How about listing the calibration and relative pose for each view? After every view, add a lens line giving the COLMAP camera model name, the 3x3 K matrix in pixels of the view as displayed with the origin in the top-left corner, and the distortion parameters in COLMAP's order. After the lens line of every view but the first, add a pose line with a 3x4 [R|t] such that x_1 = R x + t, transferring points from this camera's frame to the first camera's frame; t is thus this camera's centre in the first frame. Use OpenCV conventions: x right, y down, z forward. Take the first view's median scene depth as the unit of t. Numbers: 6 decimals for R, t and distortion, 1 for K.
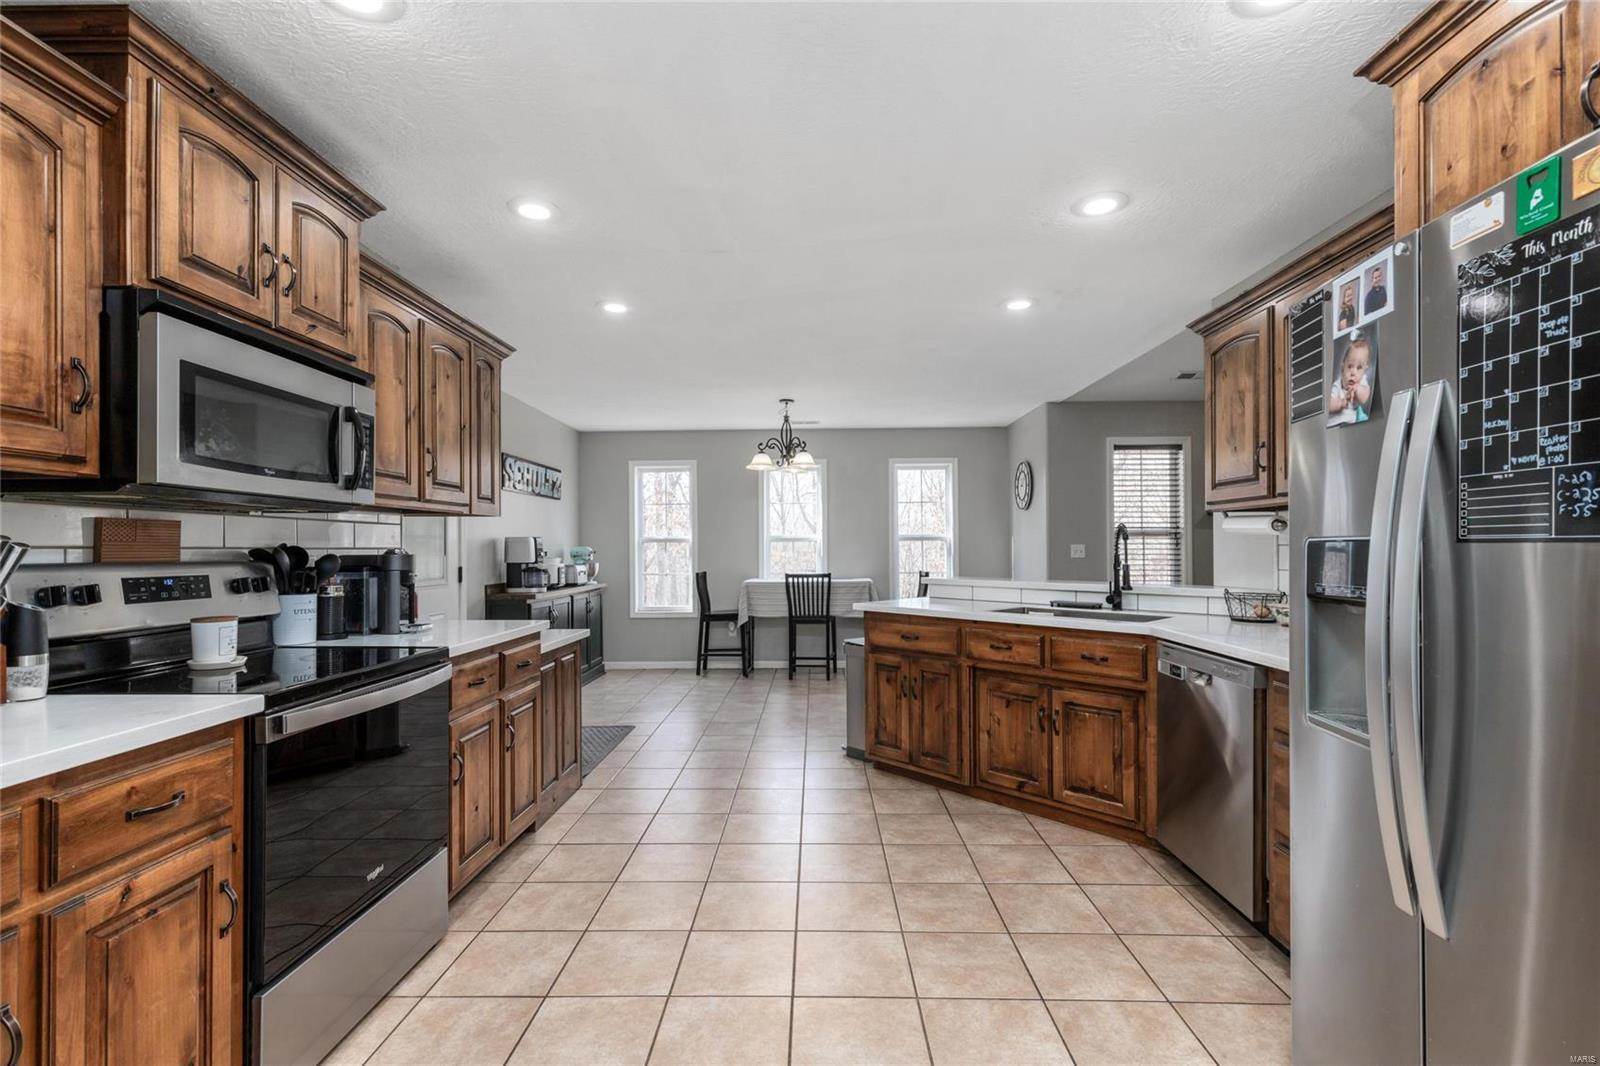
lens RADIAL K [[720.7, 0, 799.5], [0, 720.7, 544.1], [0, 0, 1]] dist [0.006188, -0.001247]
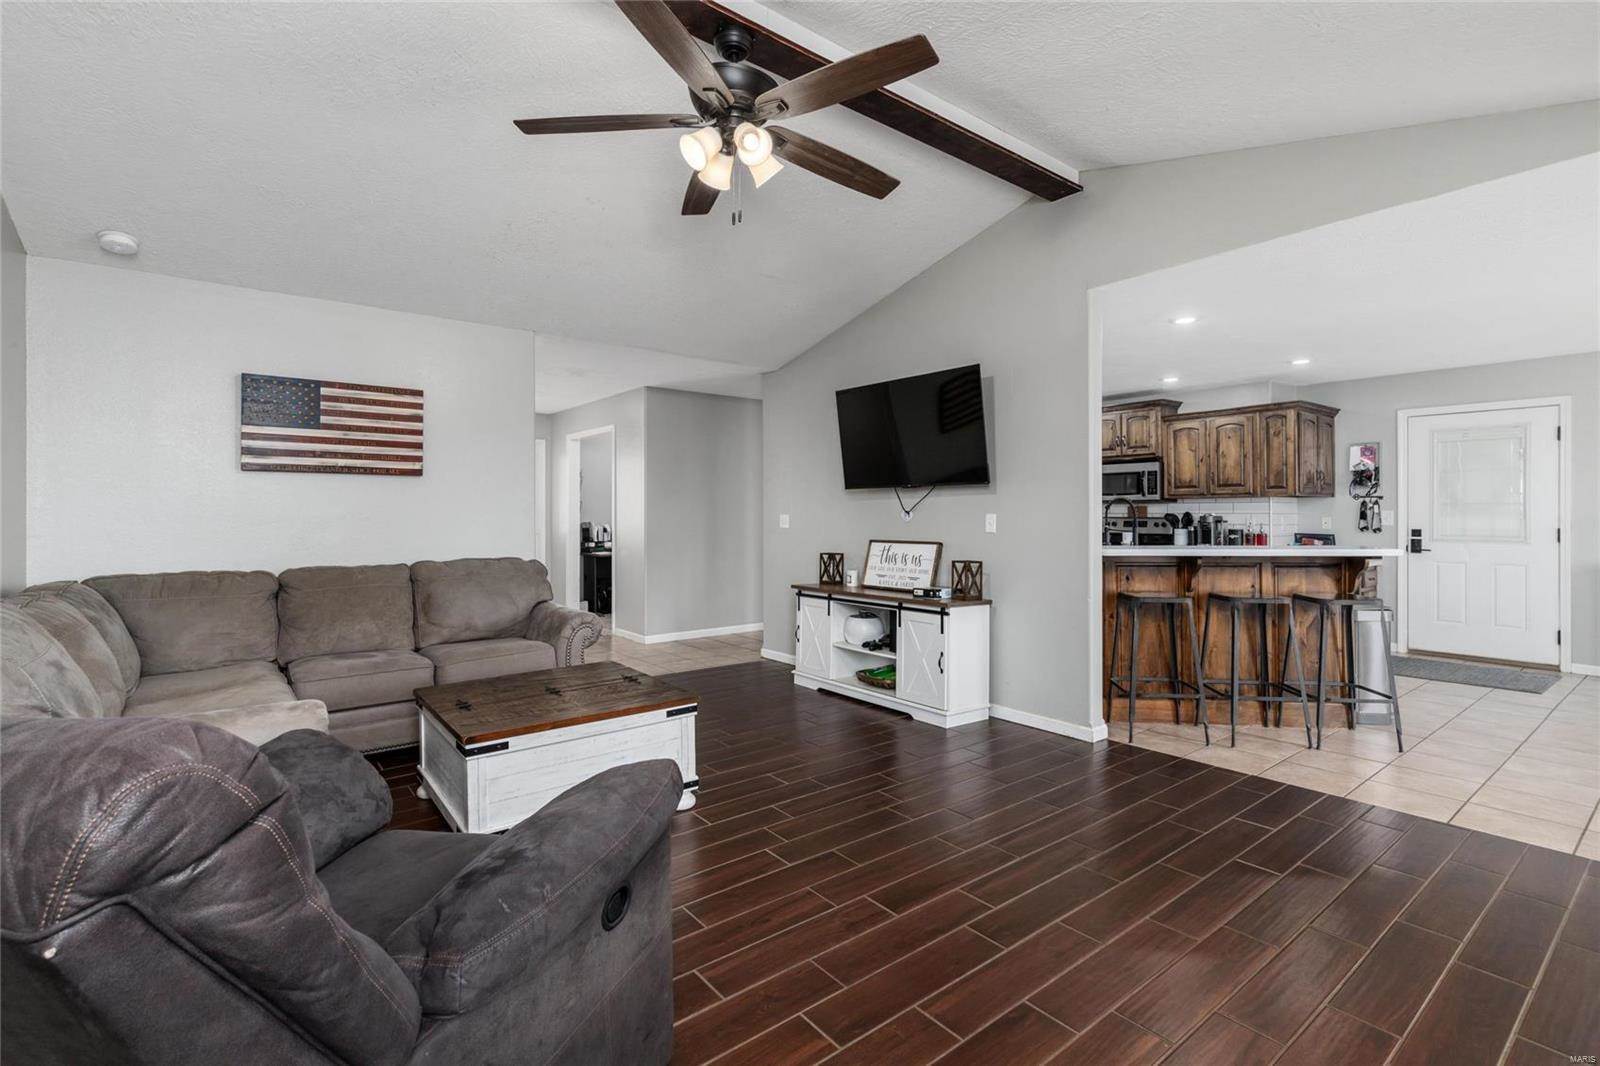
lens RADIAL K [[720.7, 0, 808.6], [0, 720.7, 516.7], [0, 0, 1]] dist [0.006188, -0.001247]
pose [[-0.767293, 0.005891, -0.641270, 1.918230], [0.007916, 0.999969, -0.000286, 0.004907], [0.641248, -0.005295, -0.767316, 1.843622]]
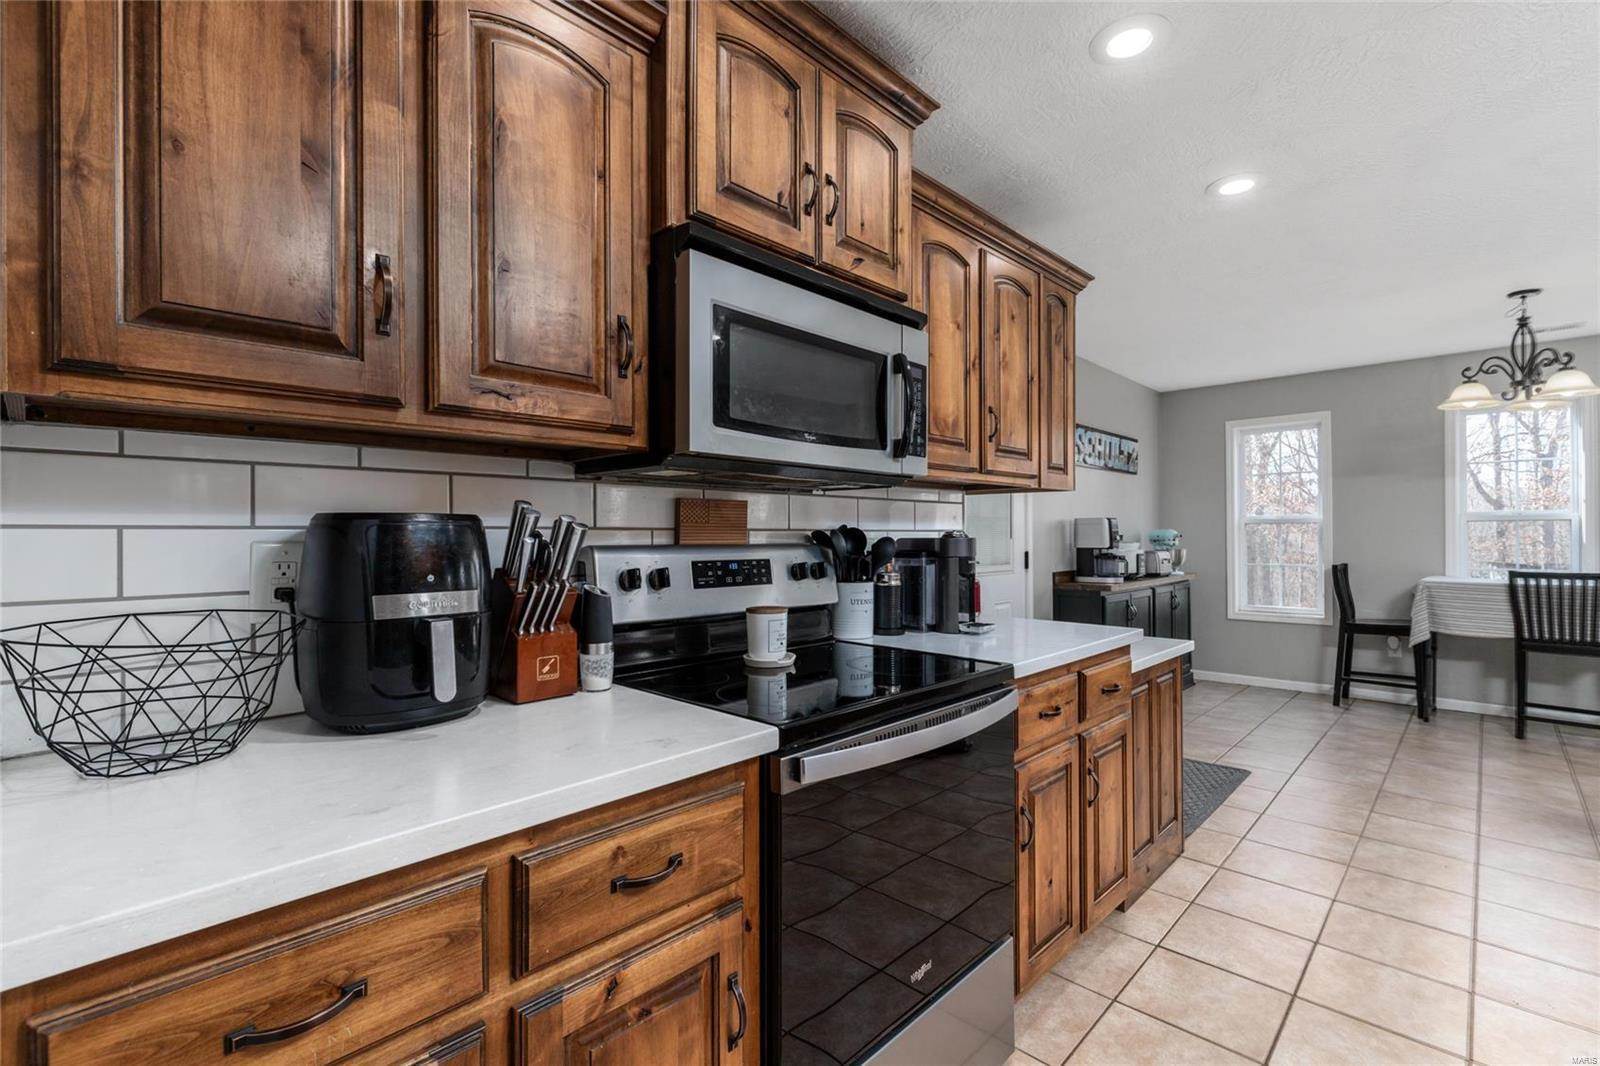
lens RADIAL K [[720.7, 0, 807.6], [0, 720.7, 532.1], [0, 0, 1]] dist [0.006188, -0.001247]
pose [[0.742829, 0.000973, -0.669481, -0.115880], [0.003429, 0.999980, 0.005257, 0.002664], [0.669473, -0.006201, 0.742811, 0.242188]]
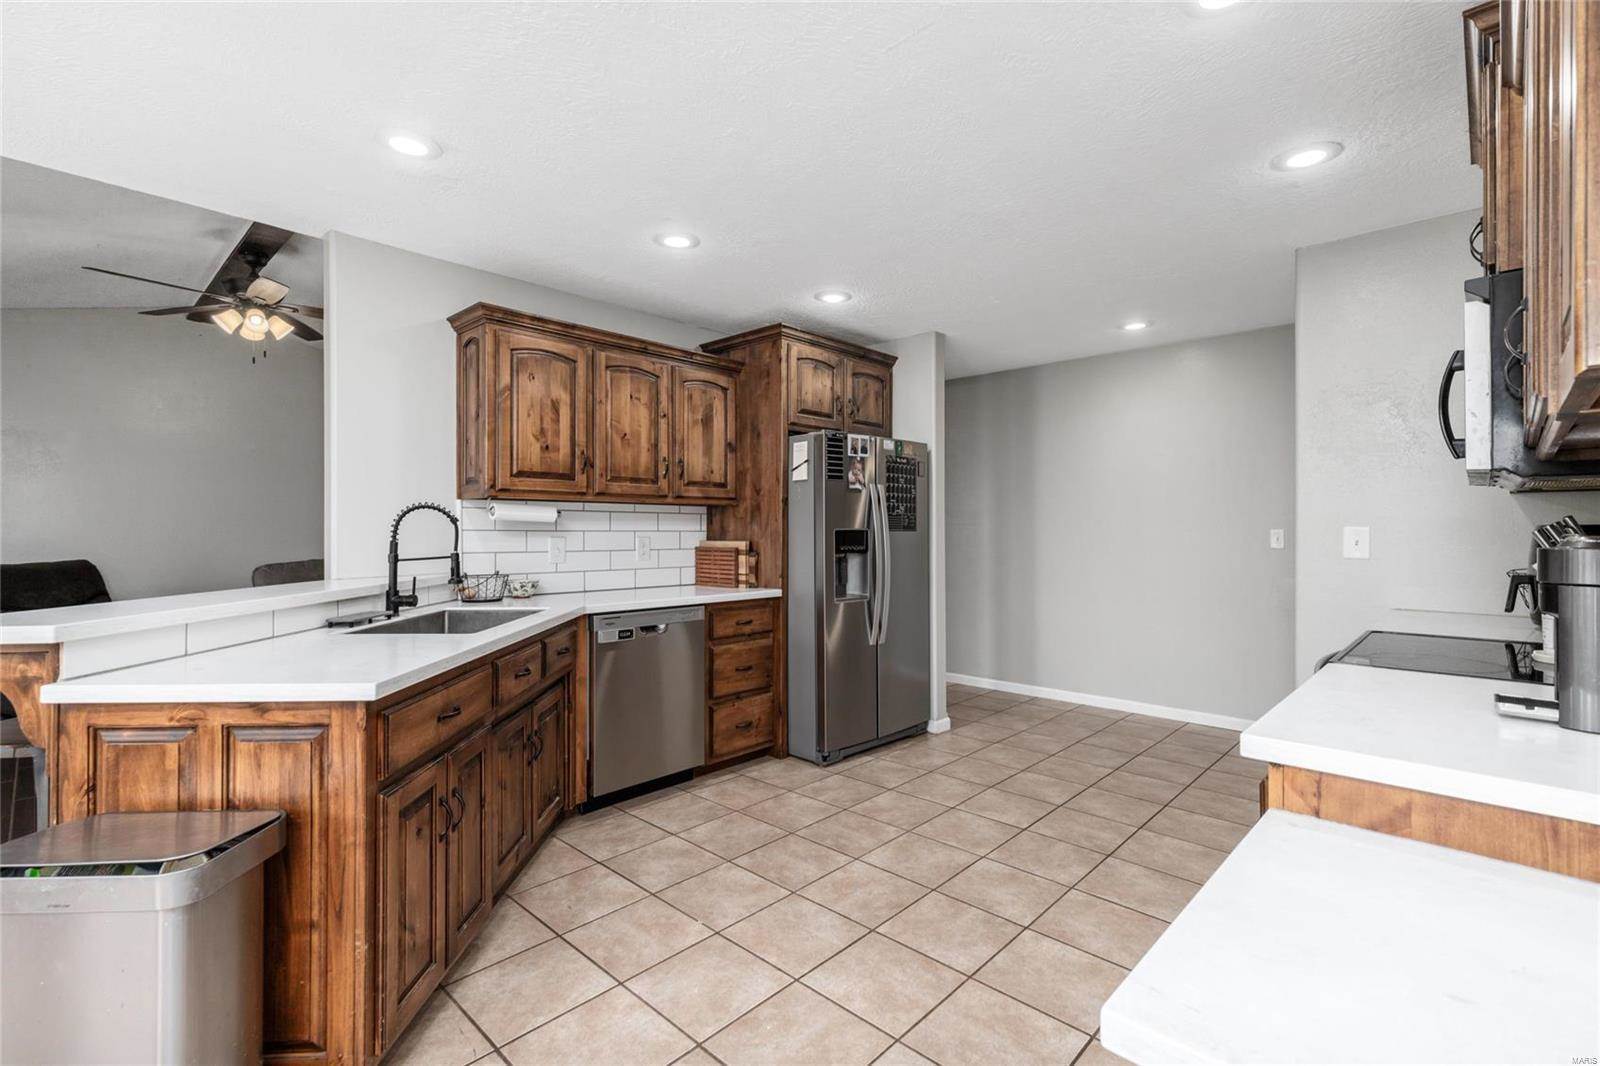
lens RADIAL K [[720.7, 0, 806.8], [0, 720.7, 527.7], [0, 0, 1]] dist [0.006188, -0.001247]
pose [[-0.749539, 0.005290, 0.661939, -0.447941], [-0.001485, 0.999952, -0.009672, 0.006934], [-0.661958, -0.008232, -0.749495, 1.502194]]
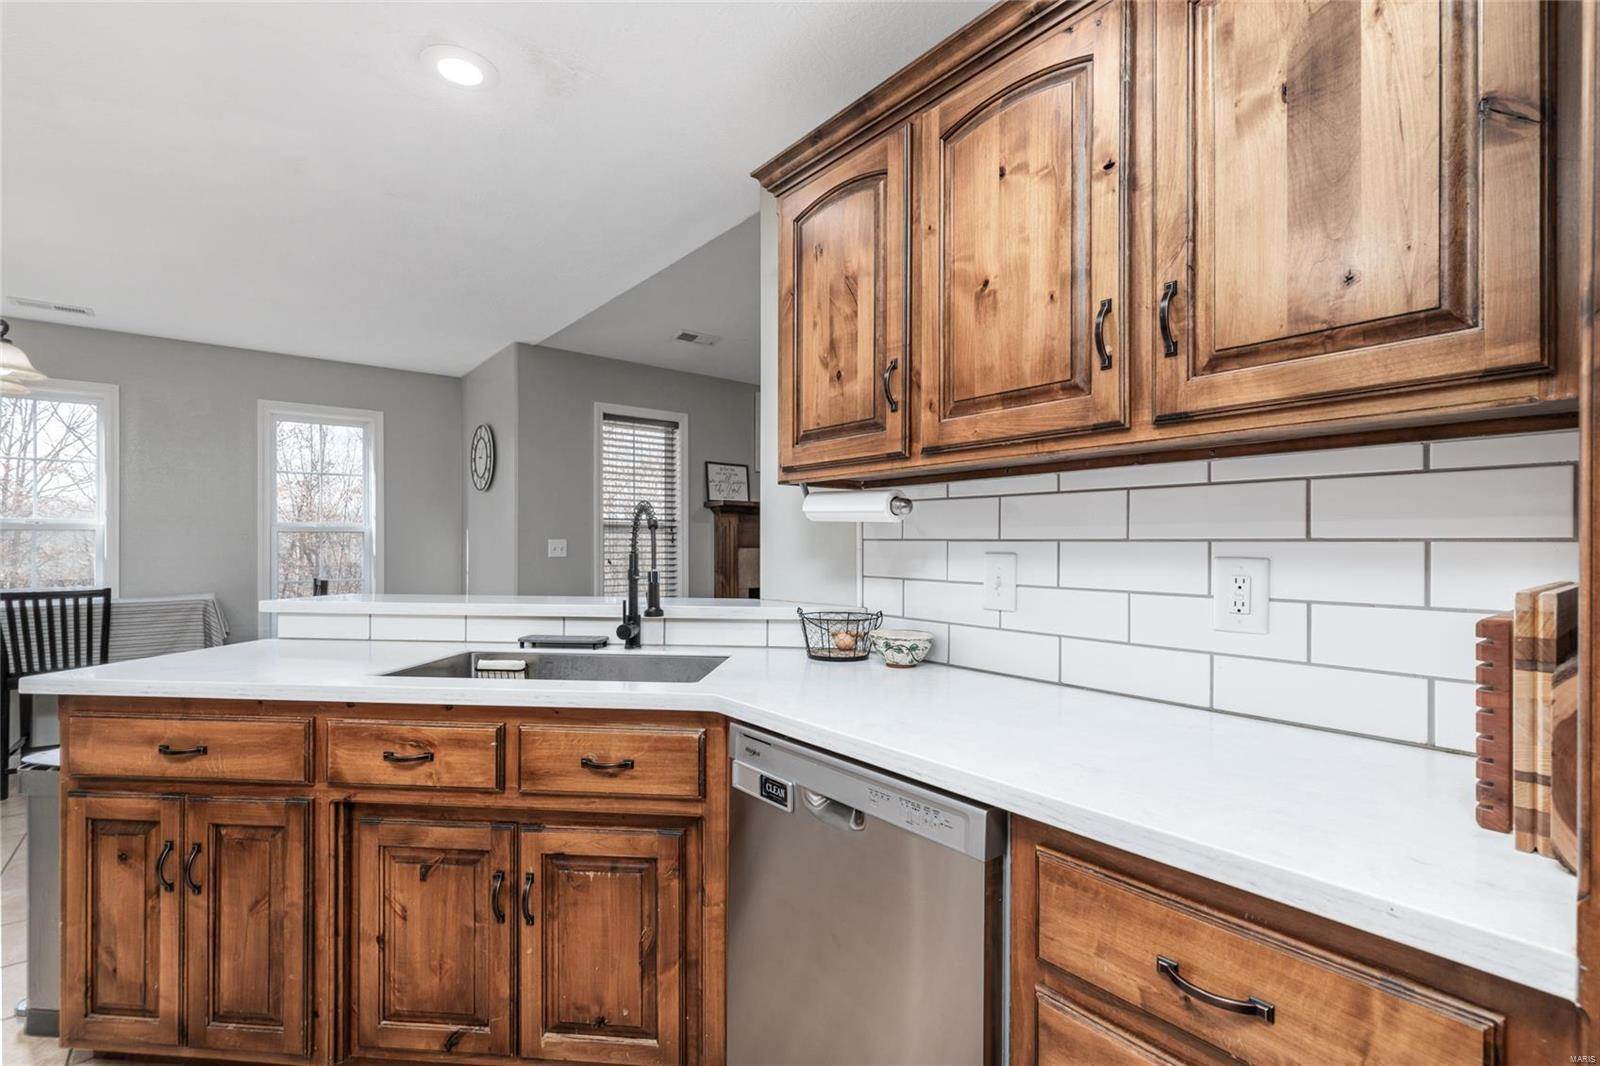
lens RADIAL K [[720.7, 0, 805.6], [0, 720.7, 540.5], [0, 0, 1]] dist [0.006188, -0.001247]
pose [[0.757438, 0.006788, 0.652872, 0.187920], [-0.006521, 0.999975, -0.002831, 0.004742], [-0.652874, -0.002113, 0.757463, 0.538696]]
